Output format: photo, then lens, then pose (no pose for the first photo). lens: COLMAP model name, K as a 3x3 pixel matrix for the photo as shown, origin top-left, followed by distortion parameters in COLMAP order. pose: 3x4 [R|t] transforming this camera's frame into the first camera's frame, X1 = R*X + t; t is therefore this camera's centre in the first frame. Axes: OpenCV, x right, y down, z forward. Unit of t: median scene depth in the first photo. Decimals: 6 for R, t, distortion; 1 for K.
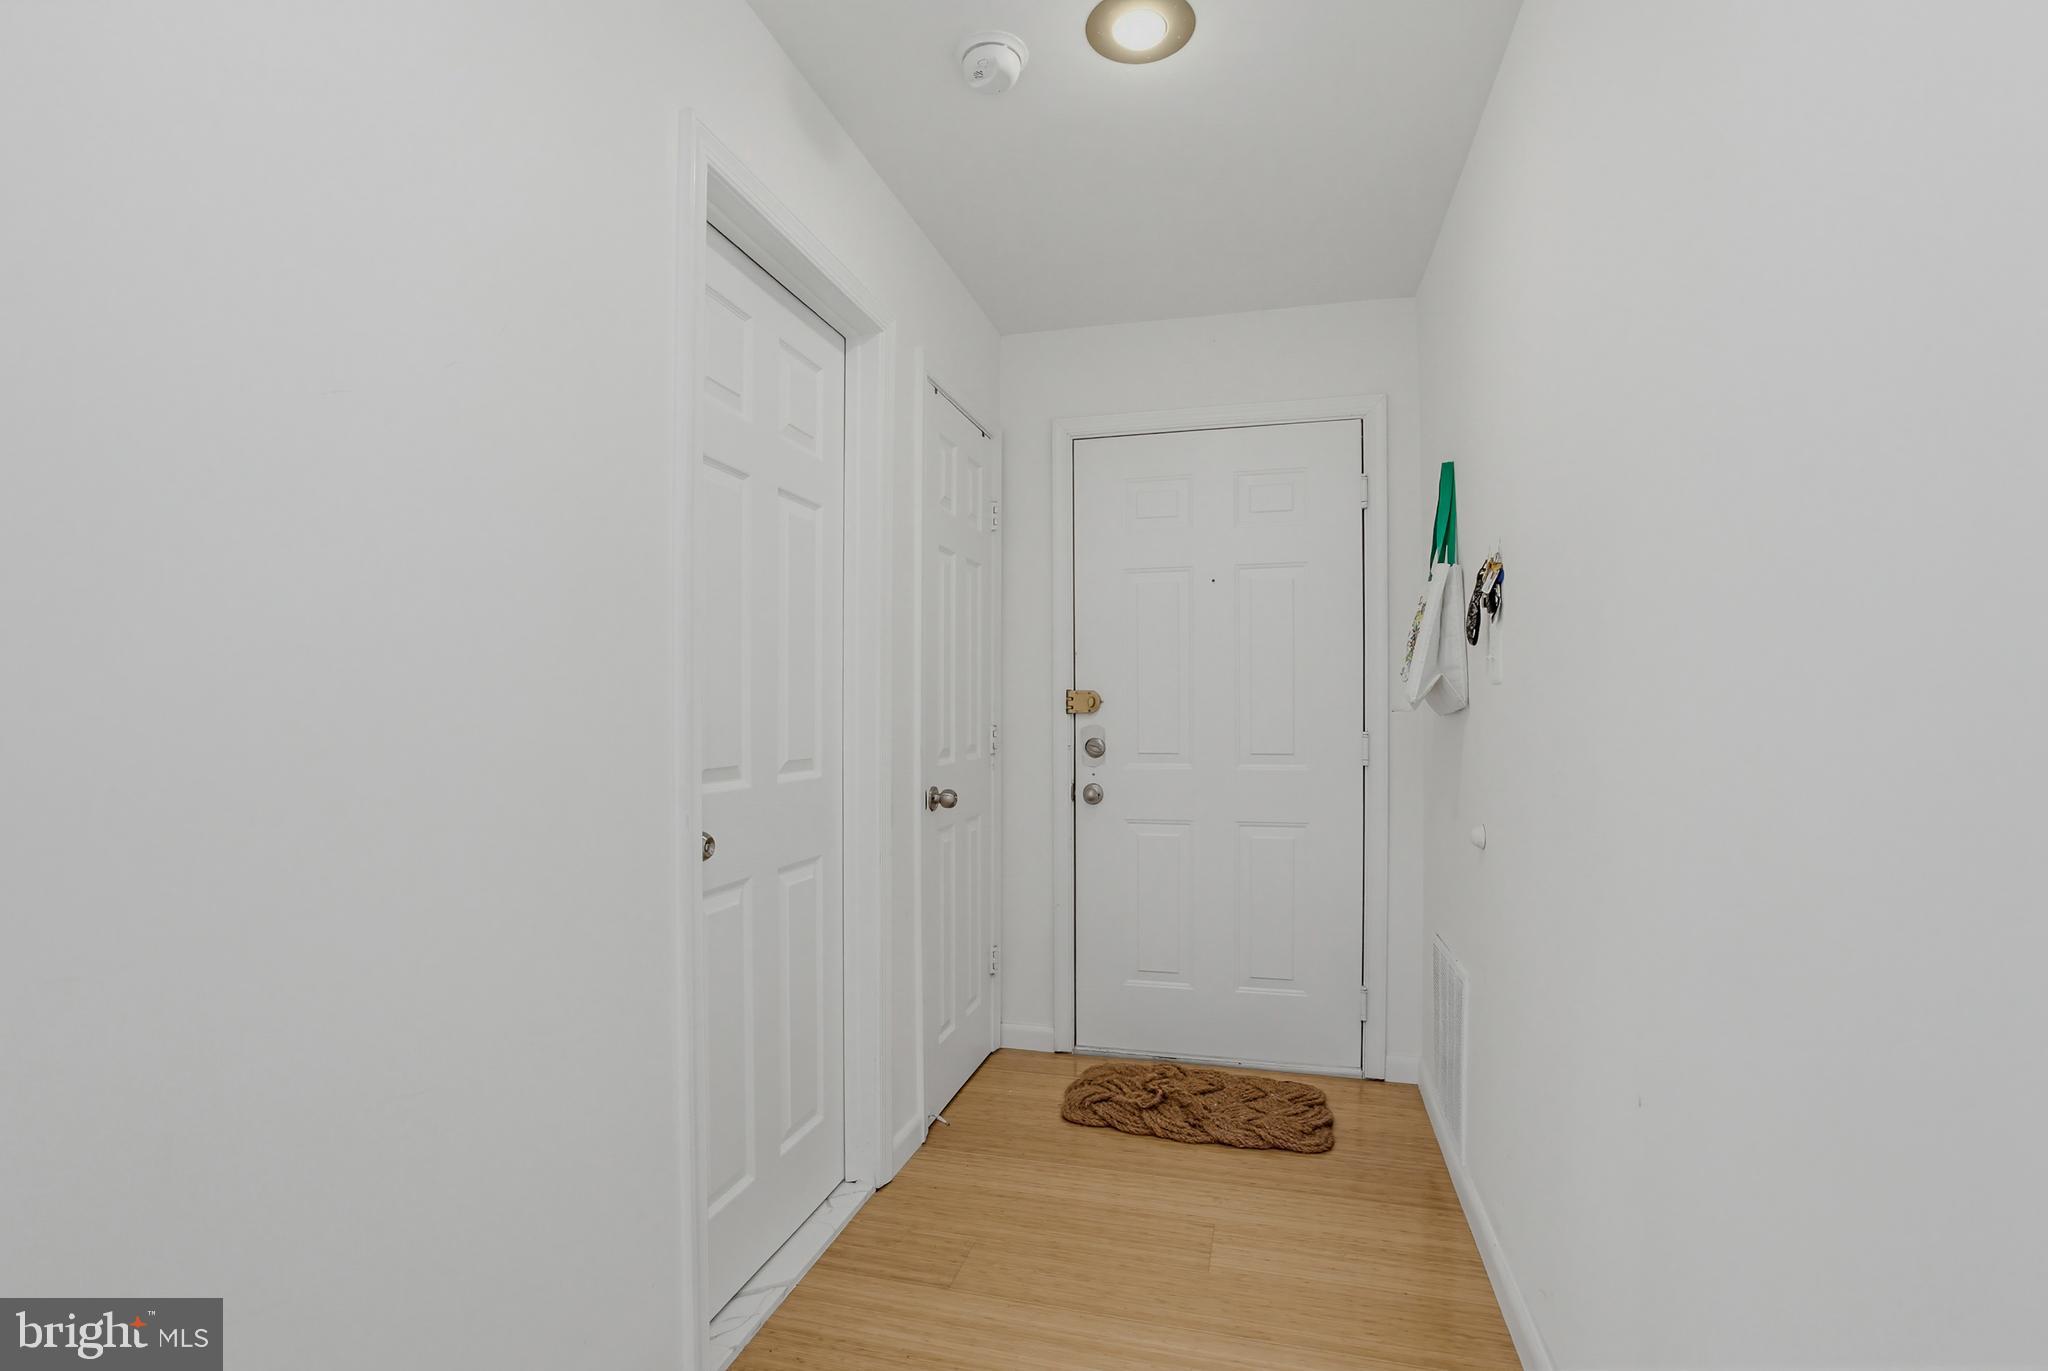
lens RADIAL K [[960.1, 0, 1024.5], [0, 960.1, 690.5], [0, 0, 1]] dist [-0.034843, 0.003189]
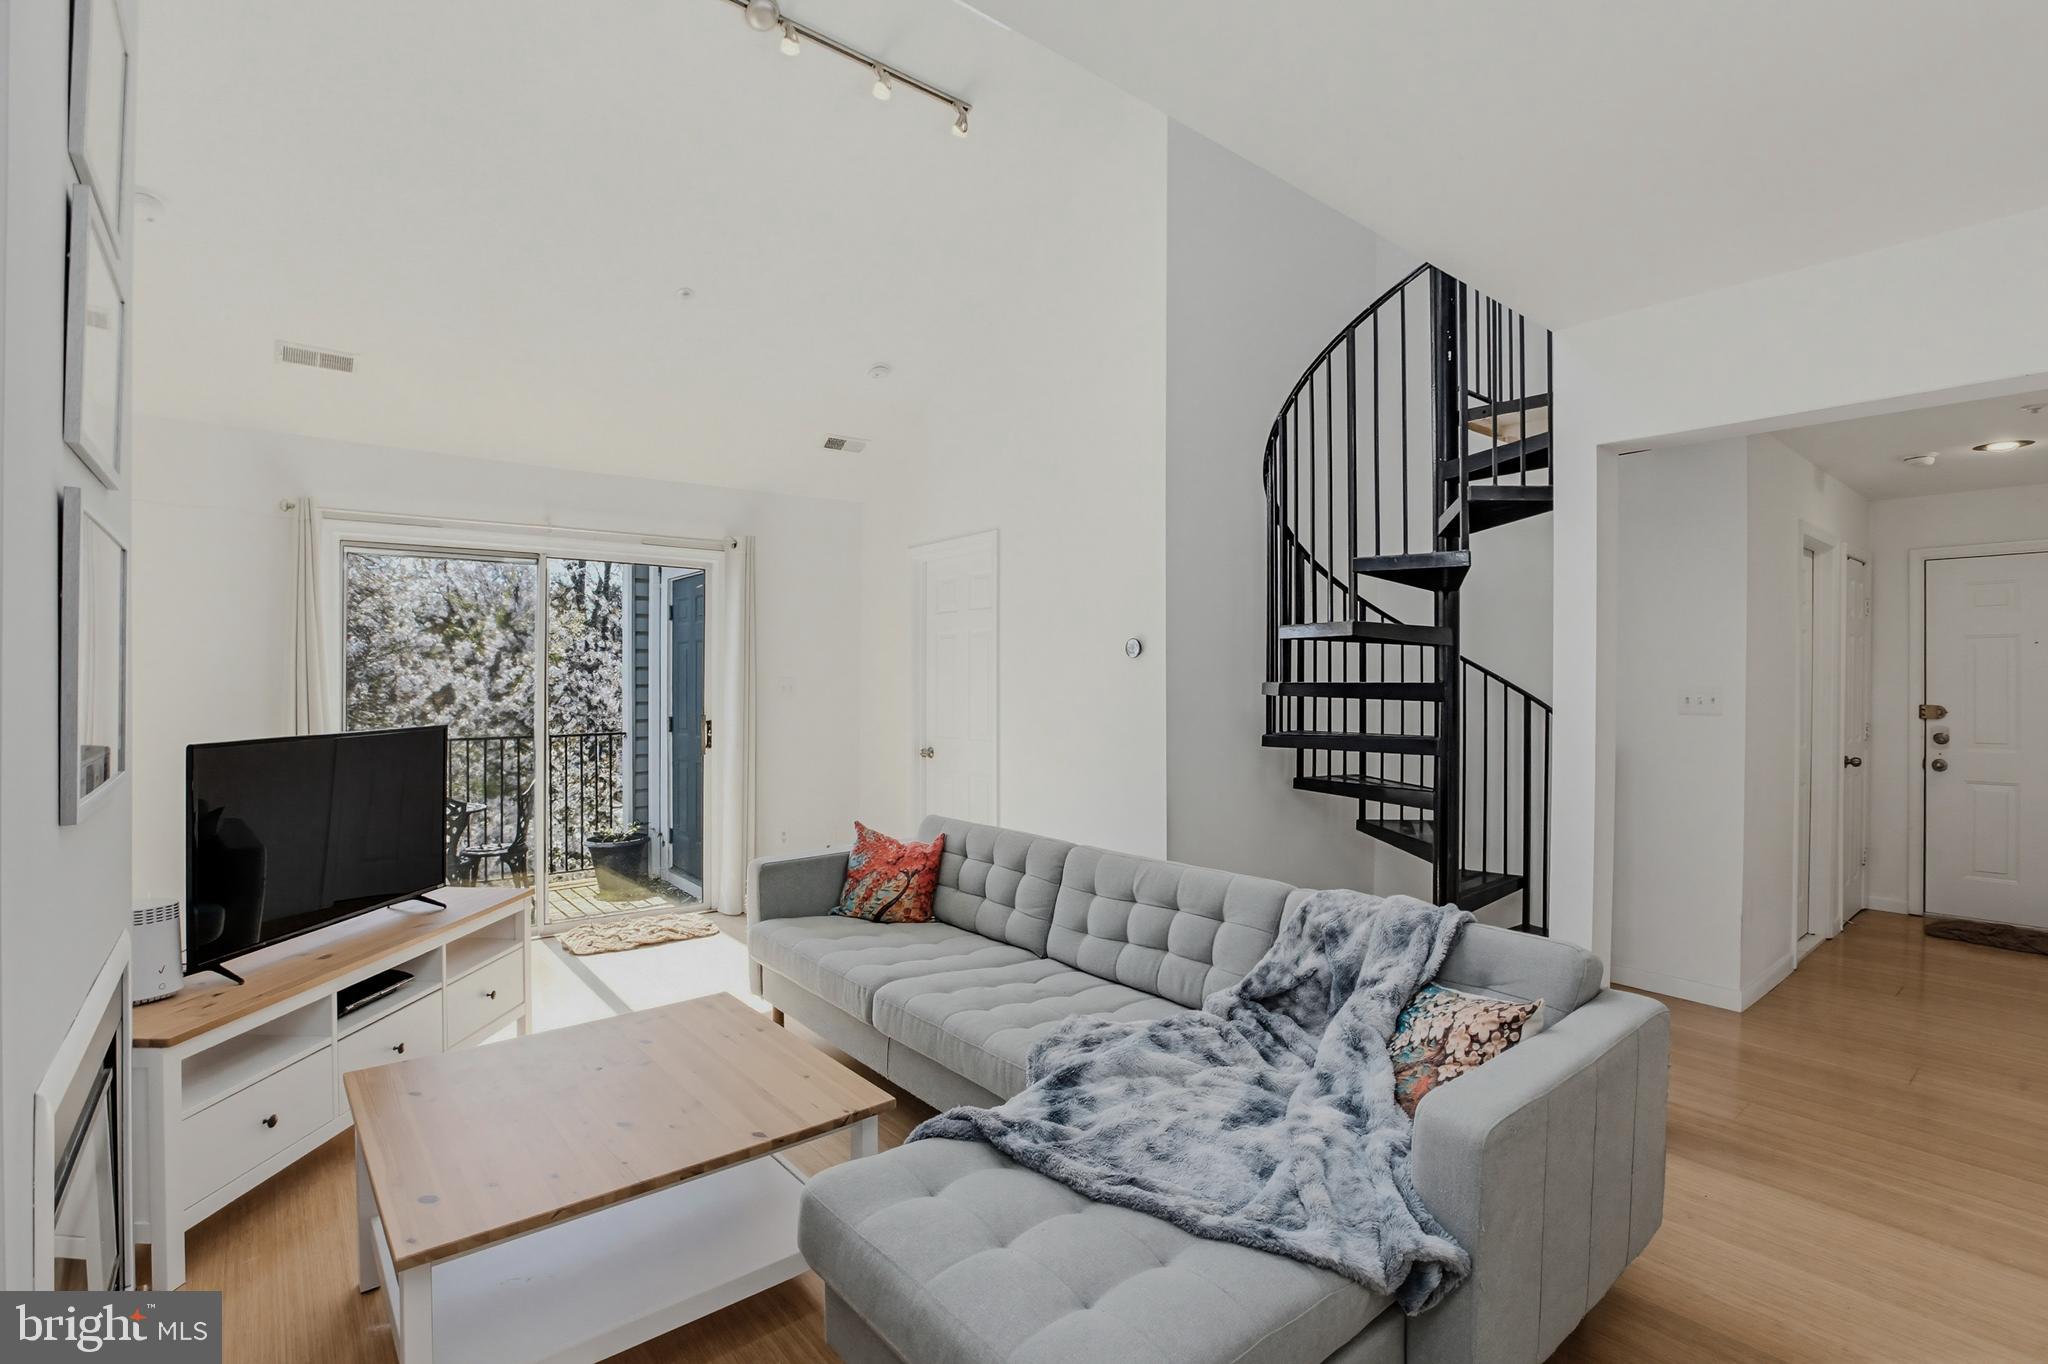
lens RADIAL K [[960.1, 0, 1061.8], [0, 960.1, 665.1], [0, 0, 1]] dist [-0.034843, 0.003189]
pose [[0.821592, -0.005178, -0.570052, -0.269147], [0.004725, 0.999986, -0.002273, -0.075773], [0.570056, -0.000827, 0.821605, -1.282986]]
